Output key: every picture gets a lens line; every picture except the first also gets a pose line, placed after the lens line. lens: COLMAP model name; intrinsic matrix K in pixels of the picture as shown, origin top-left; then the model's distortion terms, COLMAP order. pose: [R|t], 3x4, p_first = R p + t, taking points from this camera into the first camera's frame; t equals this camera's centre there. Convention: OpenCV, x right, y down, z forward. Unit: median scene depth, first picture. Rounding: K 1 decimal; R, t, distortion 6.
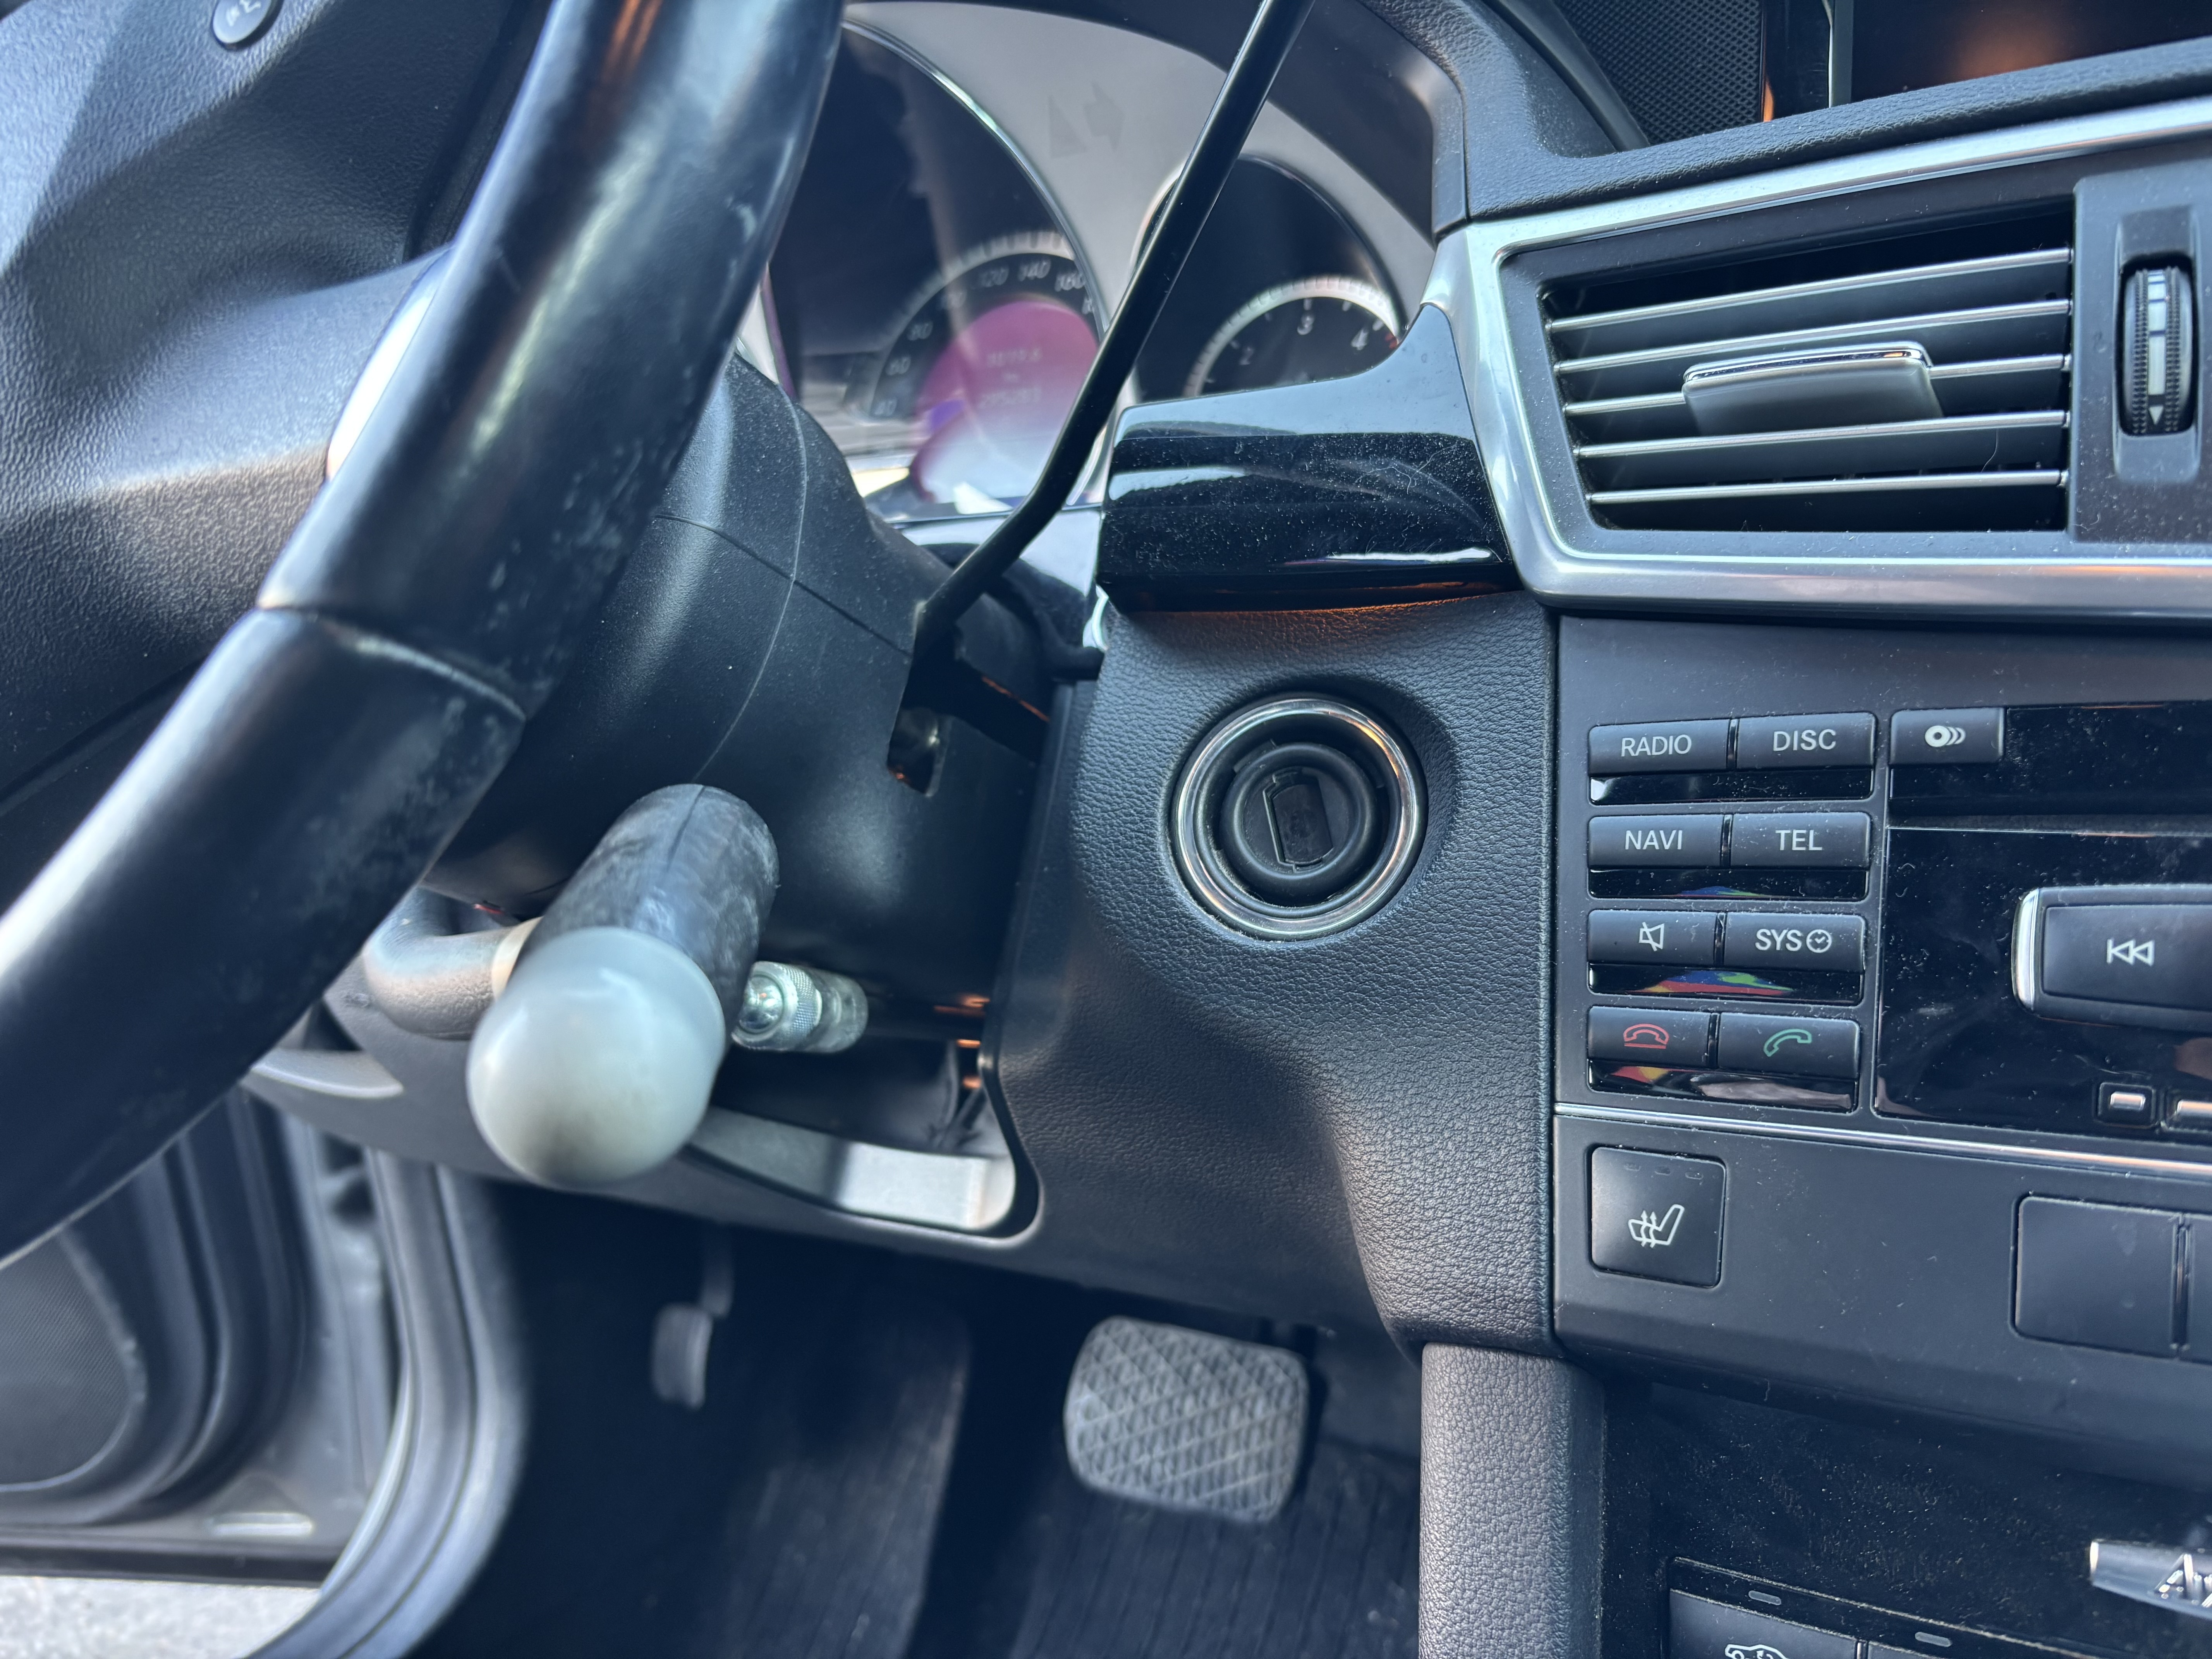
lens RADIAL K [[1686.1, 0, 1153.8], [0, 1686.1, 843.6], [0, 0, 1]] dist [-0.006100, -0.002211]
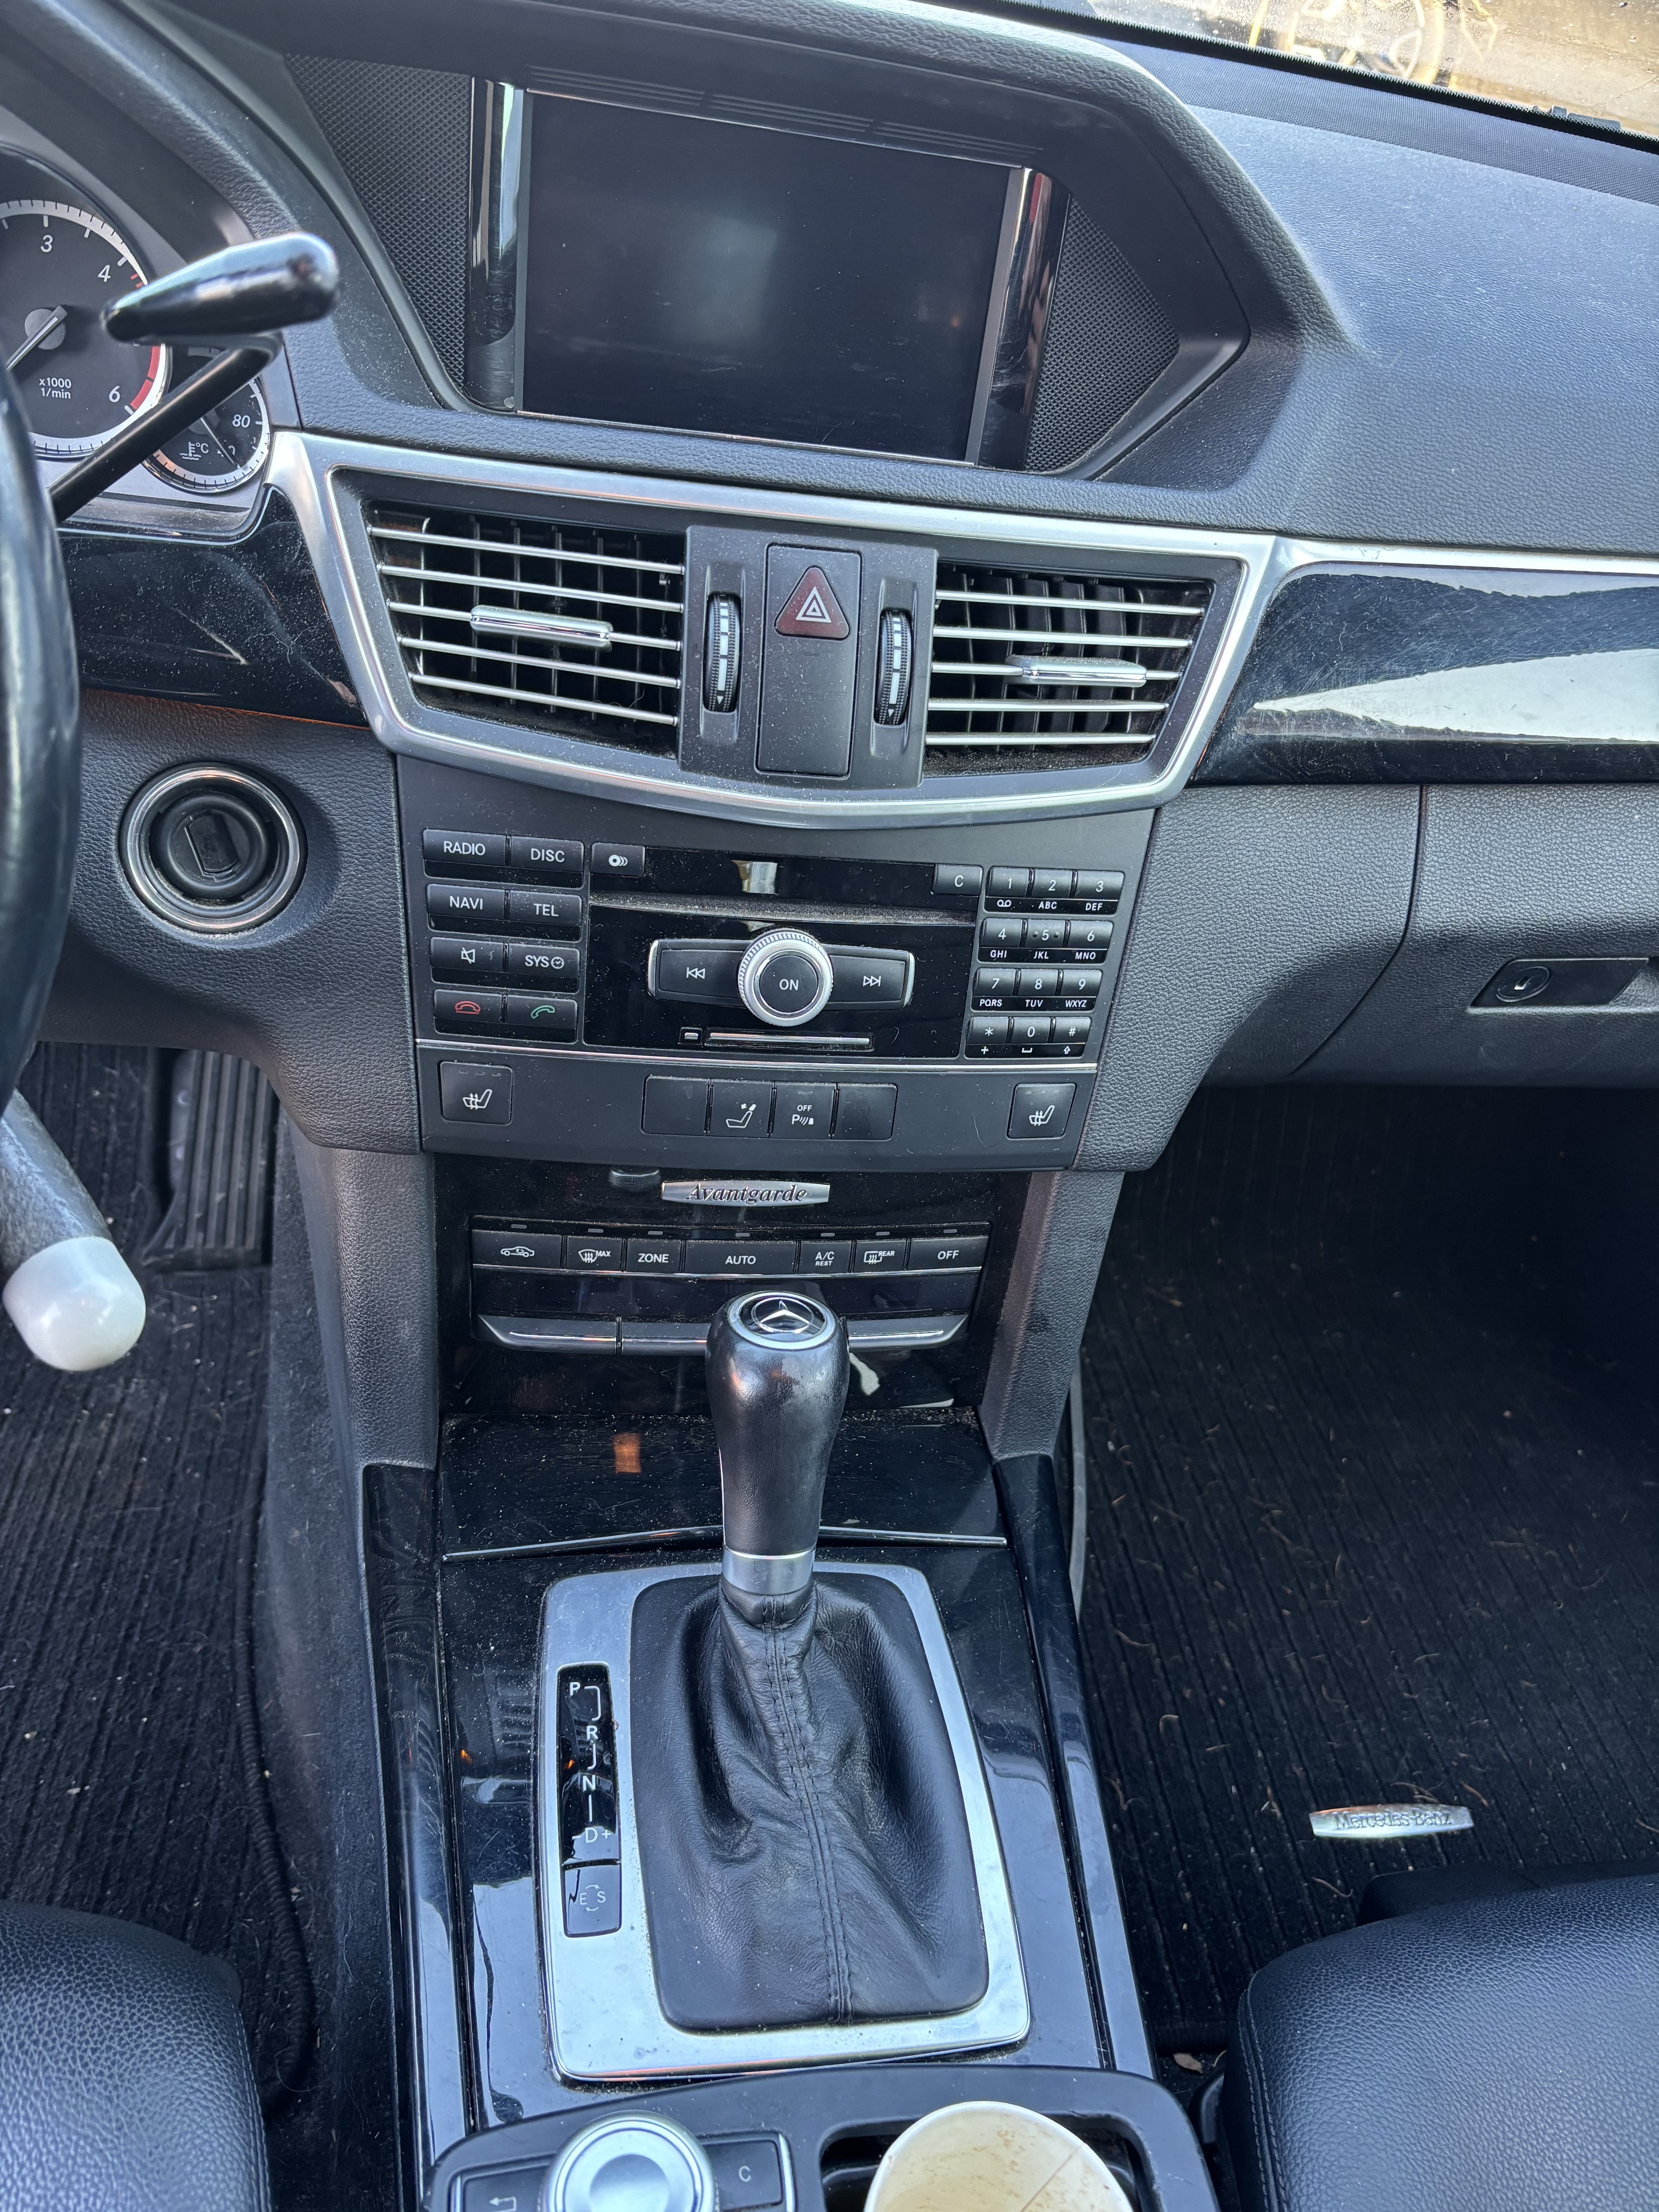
lens RADIAL K [[1686.1, 0, 829.5], [0, 1686.1, 1106.0], [0, 0, 1]] dist [-0.006100, -0.002211]
pose [[0.789900, -0.251159, 0.559443, -0.465258], [-0.101257, 0.846340, 0.522929, -0.811607], [-0.604818, -0.469709, 0.643093, -0.498981]]
